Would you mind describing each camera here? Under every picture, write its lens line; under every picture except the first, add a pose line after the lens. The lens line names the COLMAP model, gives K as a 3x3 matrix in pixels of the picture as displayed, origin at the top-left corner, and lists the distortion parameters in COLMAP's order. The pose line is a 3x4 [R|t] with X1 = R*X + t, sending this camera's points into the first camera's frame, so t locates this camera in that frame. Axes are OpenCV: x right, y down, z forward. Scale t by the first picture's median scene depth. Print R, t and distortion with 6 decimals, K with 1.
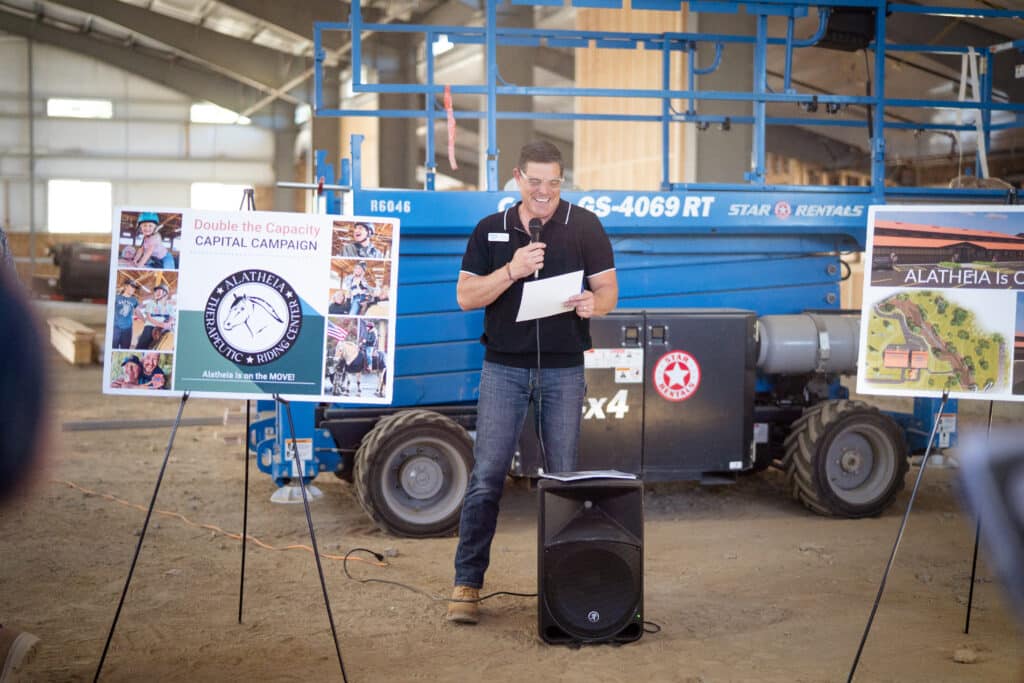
lens RADIAL K [[1461.6, 0, 513.6], [0, 1461.6, 339.1], [0, 0, 1]] dist [-0.005719, 0.000000]
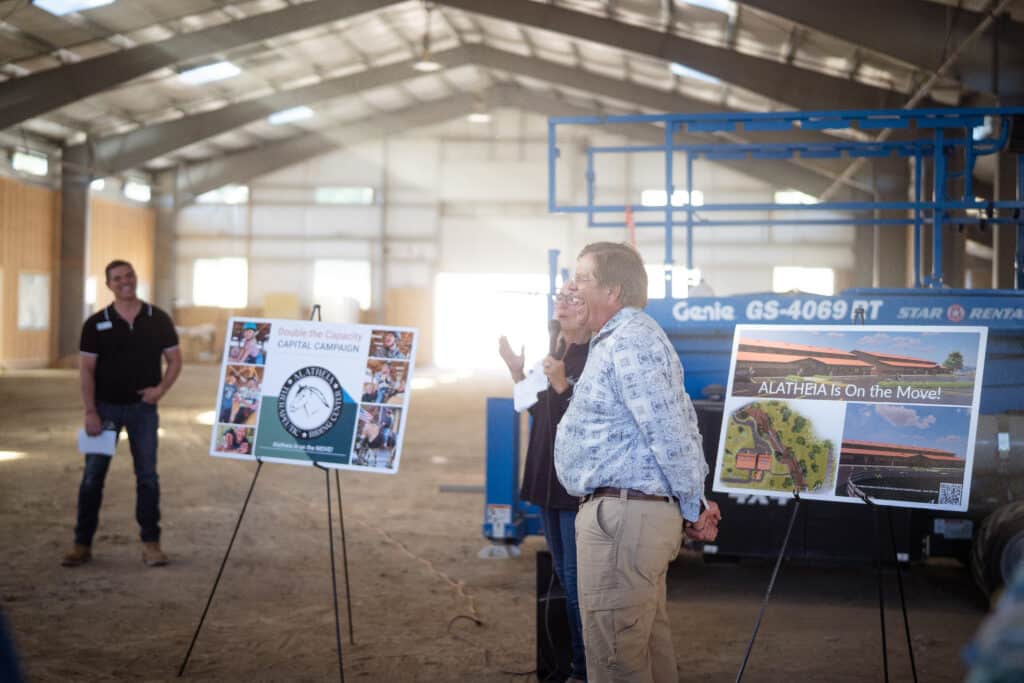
lens RADIAL K [[1461.6, 0, 511.1], [0, 1461.6, 341.7], [0, 0, 1]] dist [-0.005719, 0.000000]
pose [[0.900957, 0.015613, -0.433627, 0.550883], [-0.036872, 0.998493, -0.040659, -0.022952], [0.432339, 0.052620, 0.900174, -0.106270]]
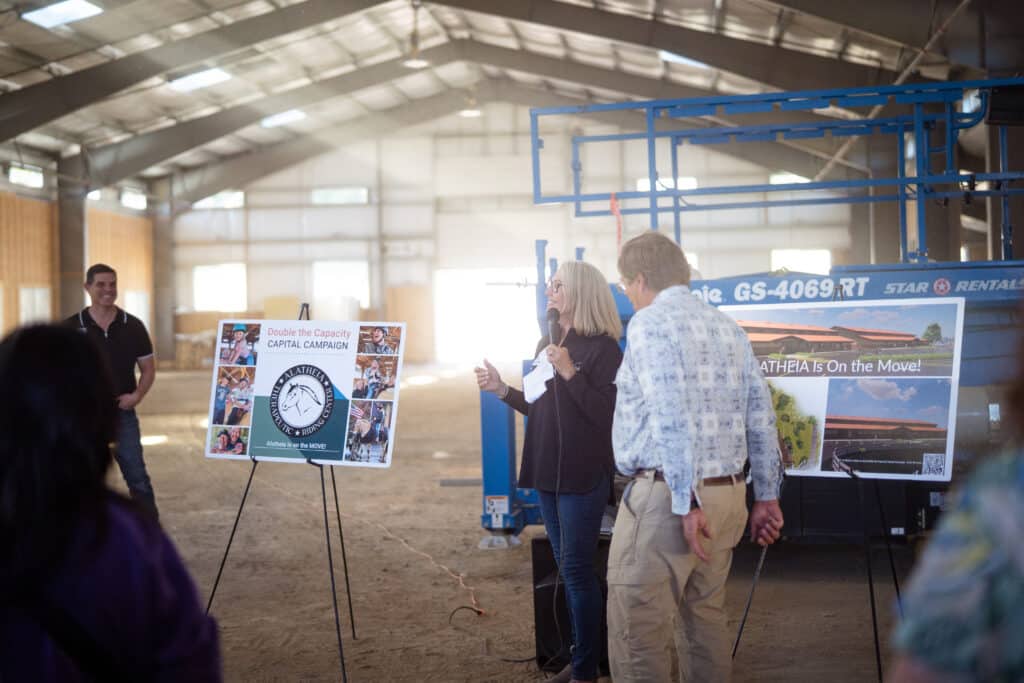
lens RADIAL K [[1461.6, 0, 504.4], [0, 1461.6, 333.9], [0, 0, 1]] dist [-0.005719, 0.000000]
pose [[0.897988, -0.021638, -0.439487, 0.568610], [0.003633, 0.999121, -0.041768, -0.019550], [0.440005, 0.035910, 0.897277, -0.110396]]
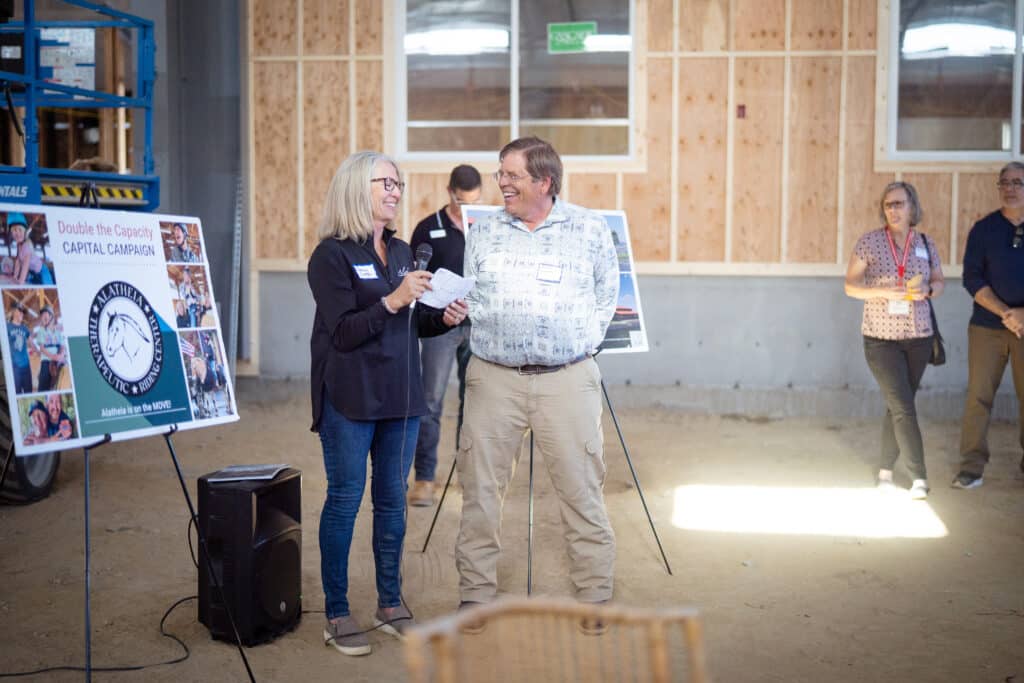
lens RADIAL K [[1461.6, 0, 516.0], [0, 1461.6, 348.4], [0, 0, 1]] dist [-0.005719, 0.000000]
pose [[0.429913, -0.081964, 0.899142, -0.828040], [0.046062, 0.996565, 0.068821, -0.056308], [-0.901694, 0.011829, 0.432212, 0.438793]]
